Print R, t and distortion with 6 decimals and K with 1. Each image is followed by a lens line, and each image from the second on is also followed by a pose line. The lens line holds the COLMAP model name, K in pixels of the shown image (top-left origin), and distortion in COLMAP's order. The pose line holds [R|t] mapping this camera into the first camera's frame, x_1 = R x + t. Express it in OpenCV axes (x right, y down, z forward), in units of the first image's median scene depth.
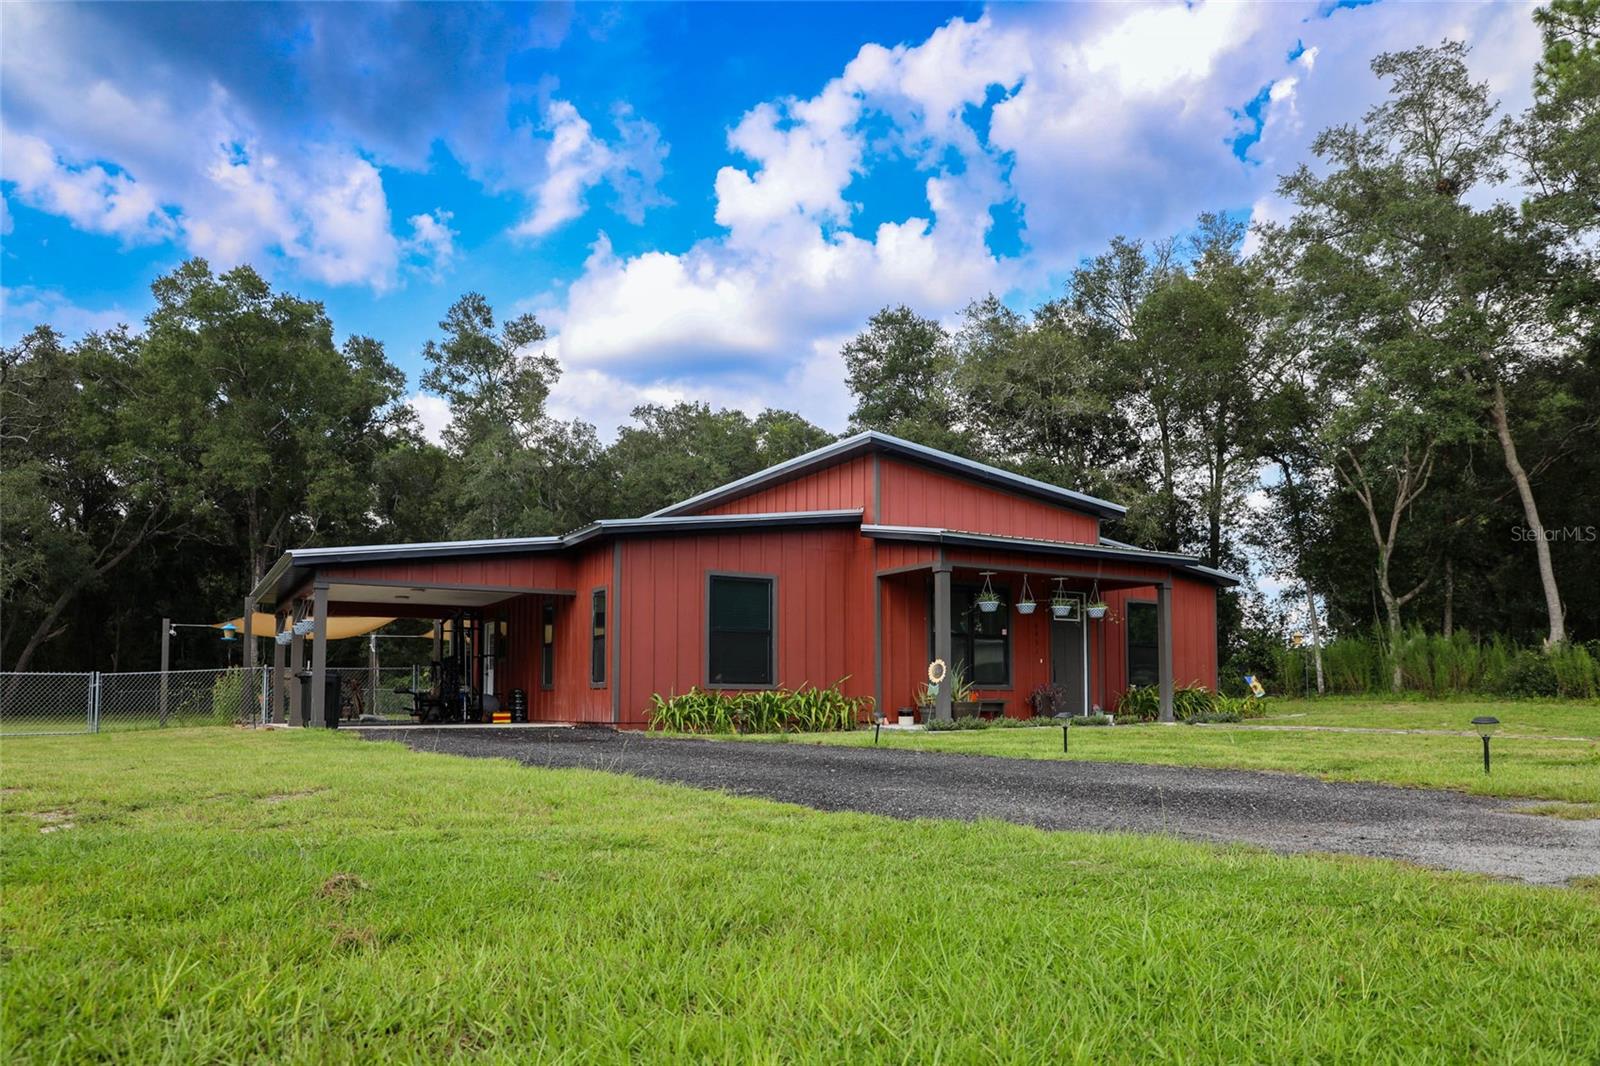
lens RADIAL K [[1120.8, 0, 805.1], [0, 1120.8, 640.5], [0, 0, 1]] dist [-0.043299, 0.000584]
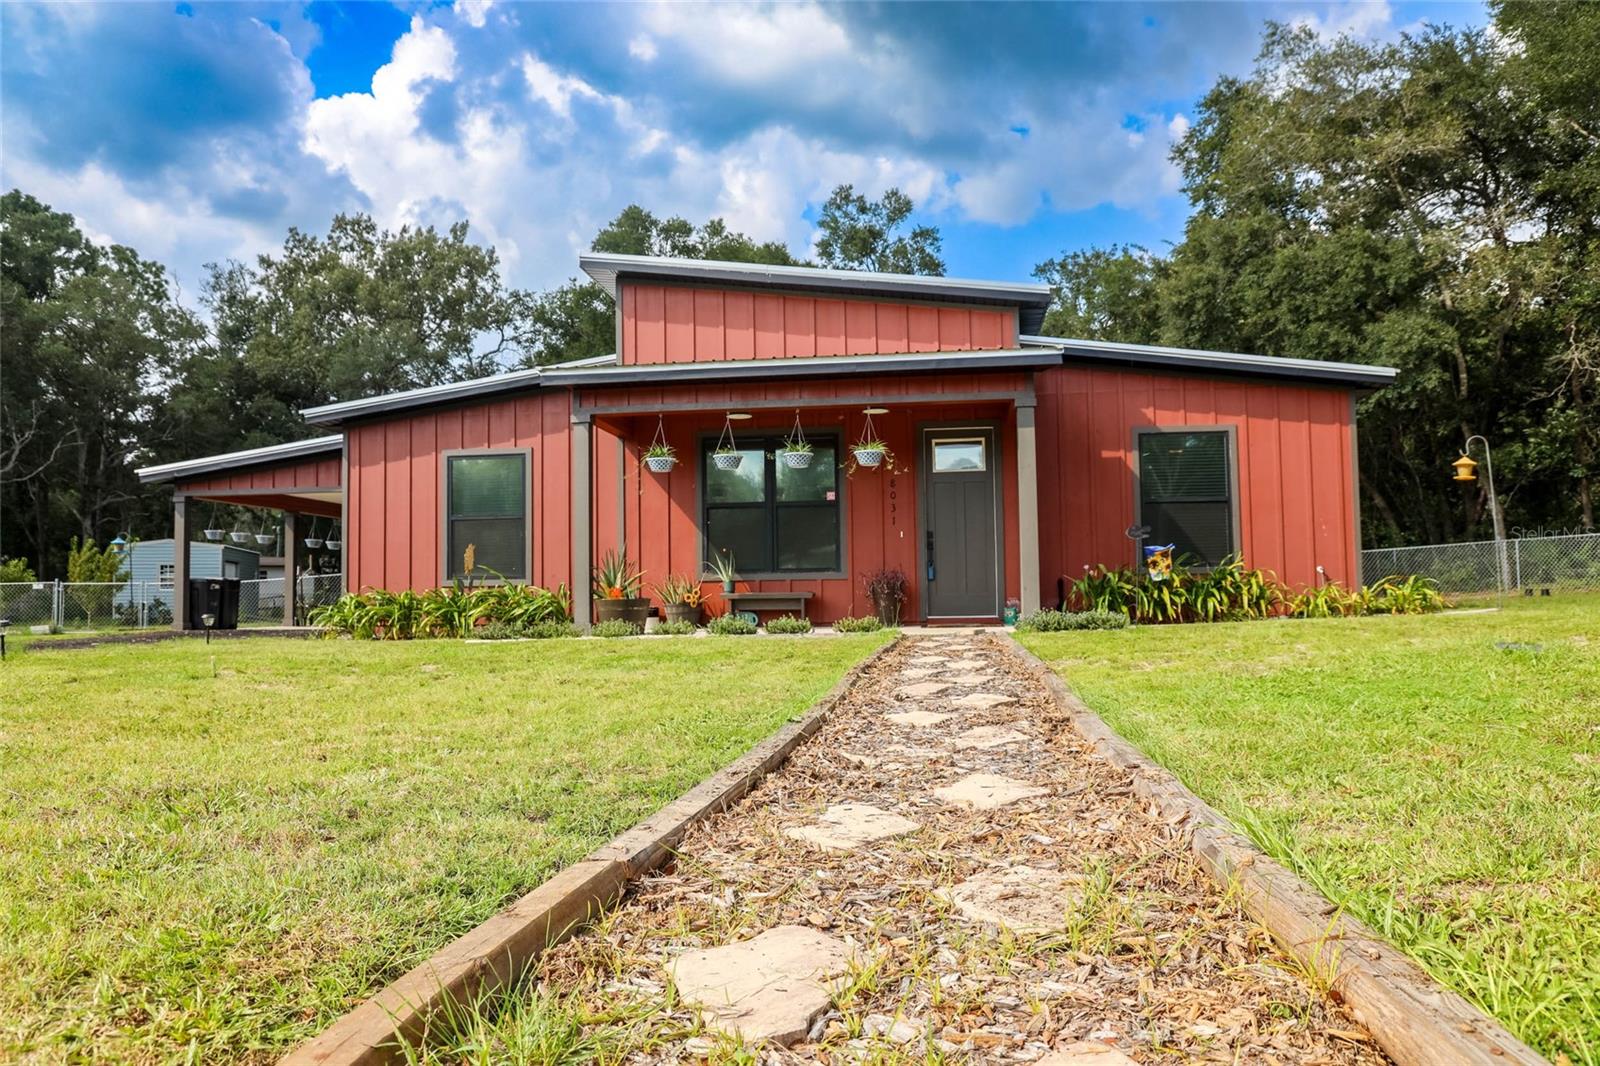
lens RADIAL K [[1124.2, 0, 800.0], [0, 1124.2, 533.0], [0, 0, 1]] dist [-0.071951, -0.000952]
pose [[0.808651, -0.050200, -0.586142, 0.304077], [0.050861, 0.998588, -0.015355, 0.013165], [0.586085, -0.017395, 0.810063, 0.227916]]
